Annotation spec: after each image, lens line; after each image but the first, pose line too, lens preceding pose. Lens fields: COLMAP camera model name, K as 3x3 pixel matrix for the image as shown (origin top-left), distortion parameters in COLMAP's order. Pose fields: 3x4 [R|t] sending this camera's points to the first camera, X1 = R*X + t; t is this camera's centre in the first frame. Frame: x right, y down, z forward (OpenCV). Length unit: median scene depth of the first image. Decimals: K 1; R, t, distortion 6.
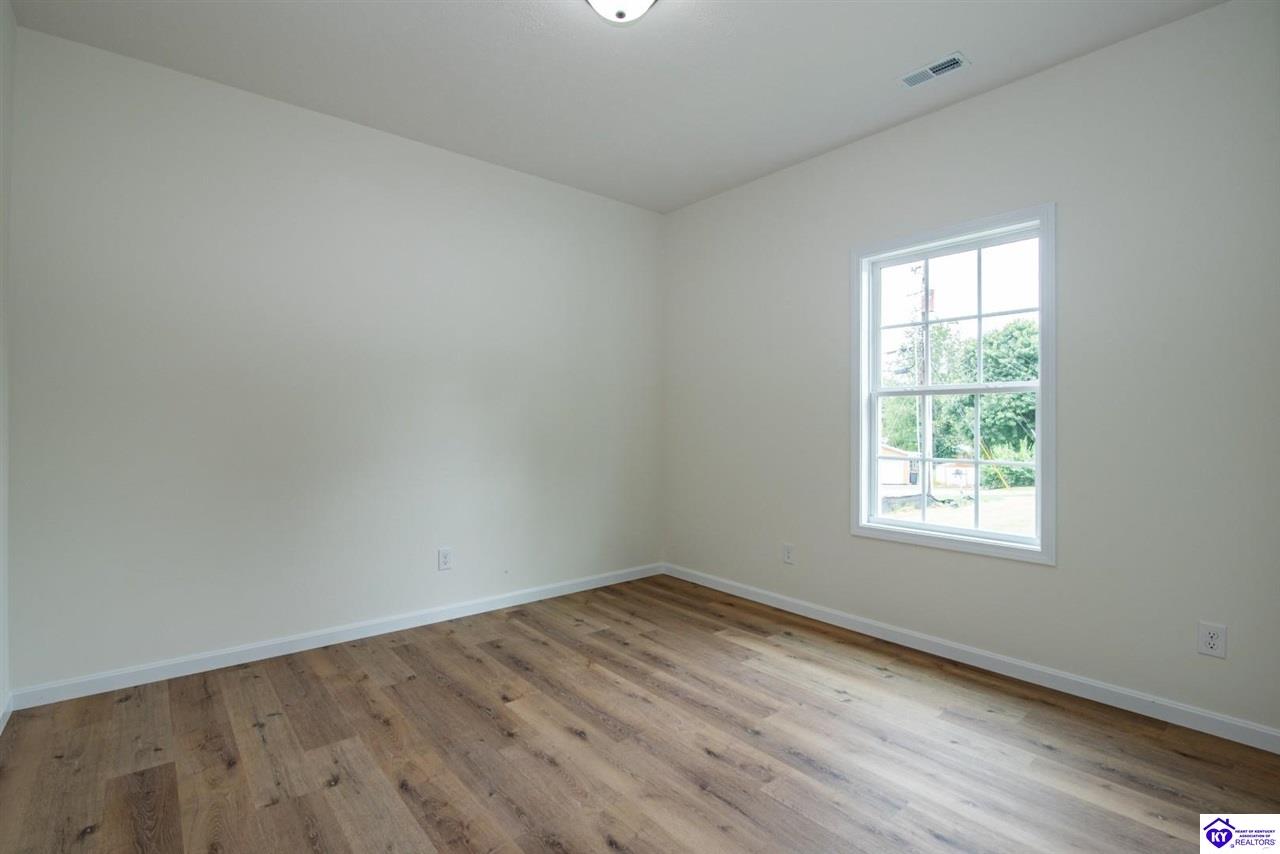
lens RADIAL K [[602.6, 0, 636.7], [0, 602.6, 419.0], [0, 0, 1]] dist [-0.024583, 0.001376]
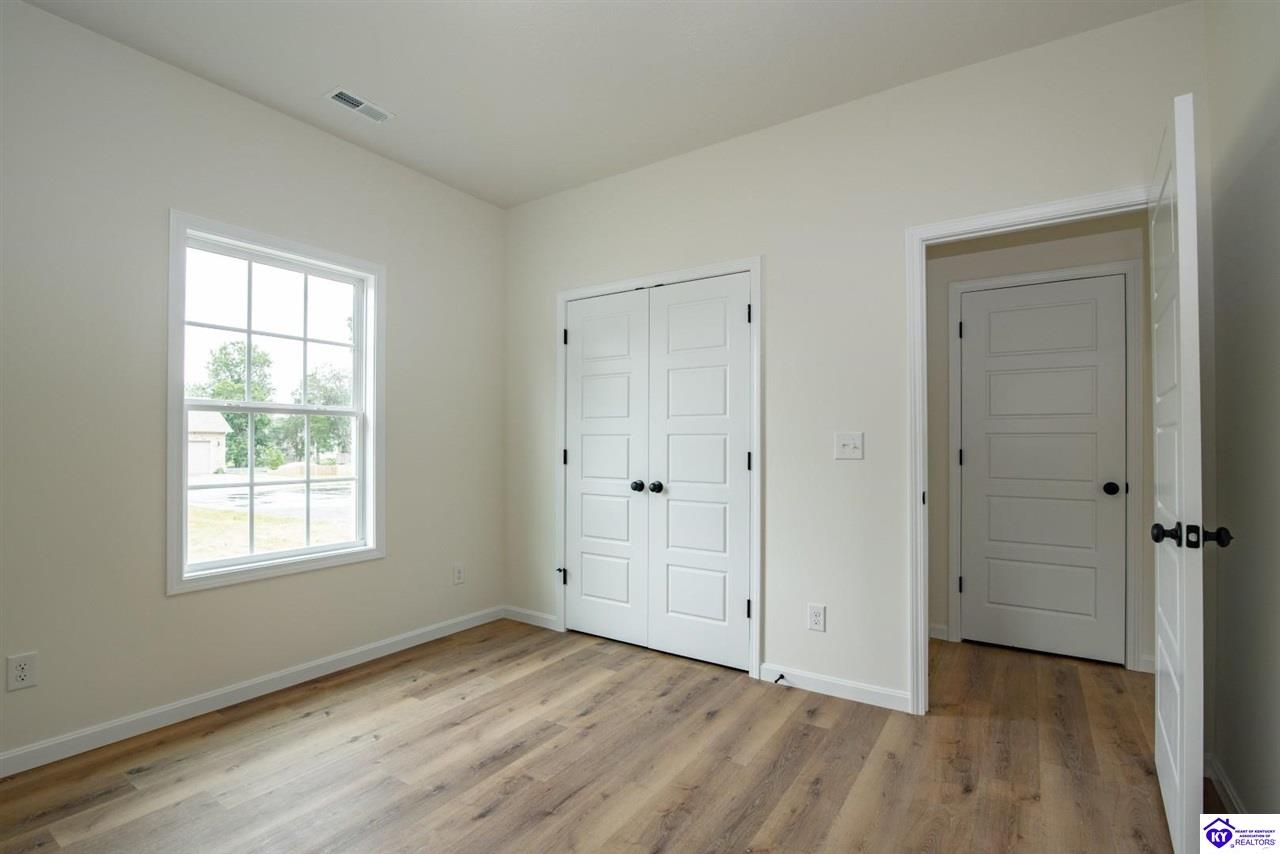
lens RADIAL K [[598.9, 0, 638.4], [0, 598.9, 436.7], [0, 0, 1]] dist [-0.017202, 0.000601]
pose [[-0.292961, 0.001311, 0.956124, -0.618828], [-0.007693, 0.999963, -0.003728, -0.005735], [-0.956094, -0.008448, -0.292940, 0.809548]]
